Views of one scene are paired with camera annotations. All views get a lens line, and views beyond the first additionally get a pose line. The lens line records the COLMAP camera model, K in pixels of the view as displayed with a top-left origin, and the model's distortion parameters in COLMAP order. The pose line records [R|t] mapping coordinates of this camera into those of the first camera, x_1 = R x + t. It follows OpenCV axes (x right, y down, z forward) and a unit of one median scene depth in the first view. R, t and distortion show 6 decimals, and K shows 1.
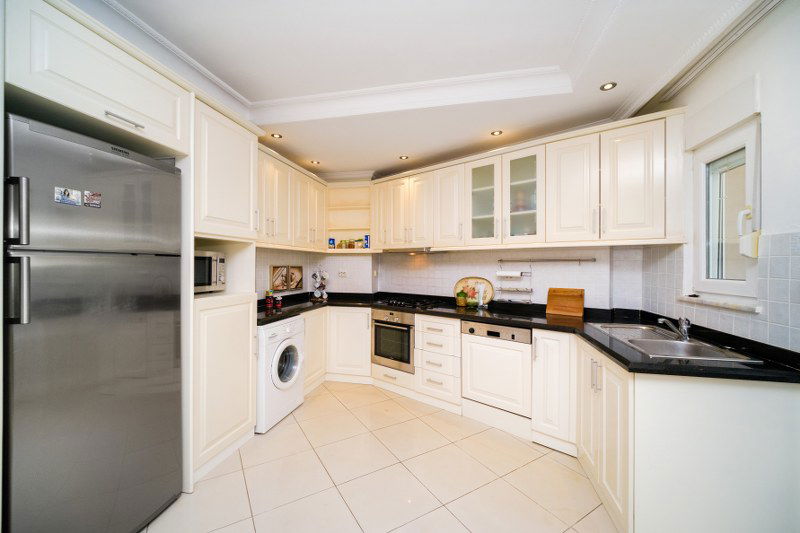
lens RADIAL K [[313.3, 0, 398.8], [0, 313.3, 266.3], [0, 0, 1]] dist [-0.003781, -0.000381]
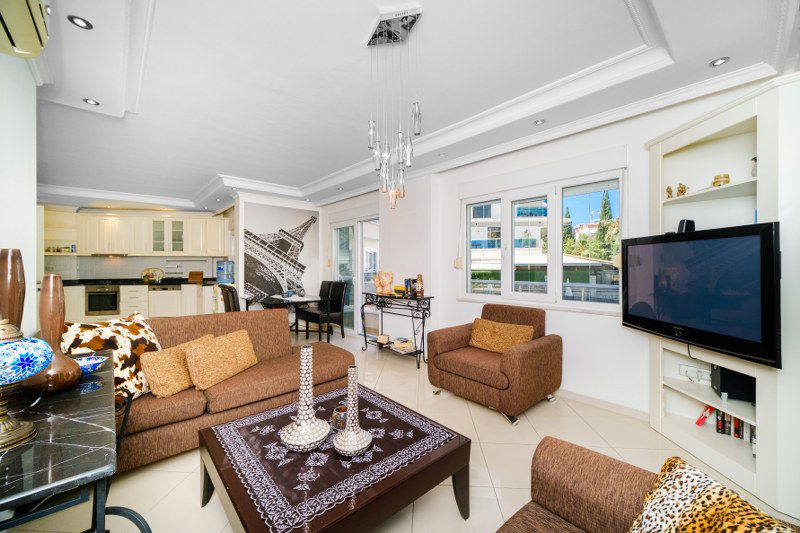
lens RADIAL K [[313.3, 0, 397.4], [0, 313.3, 261.5], [0, 0, 1]] dist [-0.003781, -0.000381]
pose [[0.567573, 0.001876, 0.823321, -0.657471], [0.000707, 0.999996, -0.002766, -0.005321], [-0.823323, 0.002152, 0.567569, -1.838633]]
